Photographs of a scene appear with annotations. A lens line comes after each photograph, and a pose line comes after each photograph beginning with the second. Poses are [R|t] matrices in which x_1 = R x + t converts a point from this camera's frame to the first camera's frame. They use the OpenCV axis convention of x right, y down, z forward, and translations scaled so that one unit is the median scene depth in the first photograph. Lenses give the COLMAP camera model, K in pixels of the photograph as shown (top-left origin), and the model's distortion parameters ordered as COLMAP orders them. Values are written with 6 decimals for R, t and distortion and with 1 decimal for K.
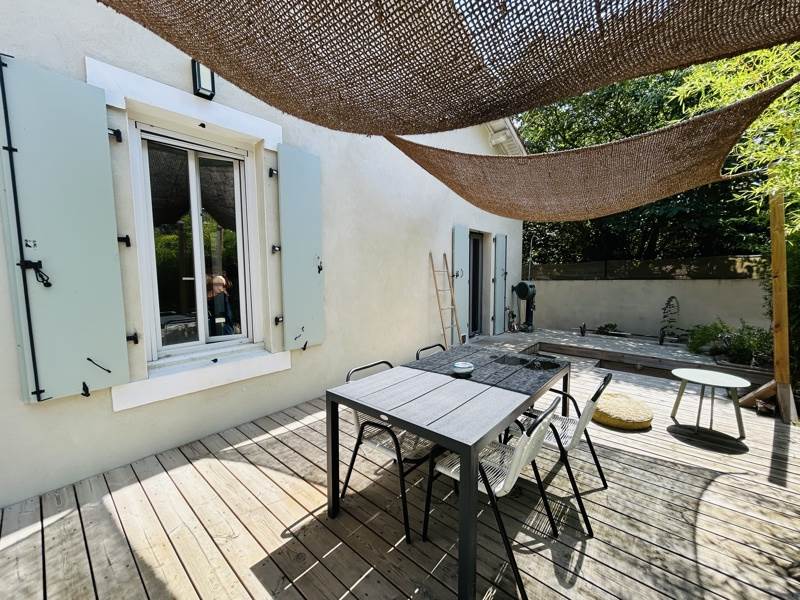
lens RADIAL K [[321.9, 0, 400.0], [0, 321.9, 300.0], [0, 0, 1]] dist [-0.001614, 0.000122]
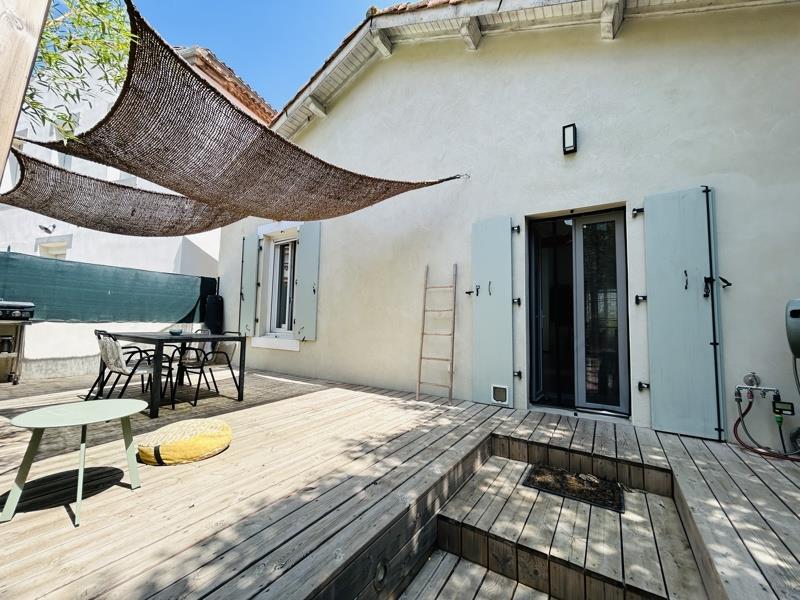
lens RADIAL K [[321.9, 0, 400.0], [0, 321.9, 300.0], [0, 0, 1]] dist [-0.001614, 0.000122]
pose [[0.140331, -0.054069, -0.988627, 1.385515], [-0.100404, 0.992583, -0.068538, 0.009565], [0.985001, 0.108880, 0.133861, 1.241449]]
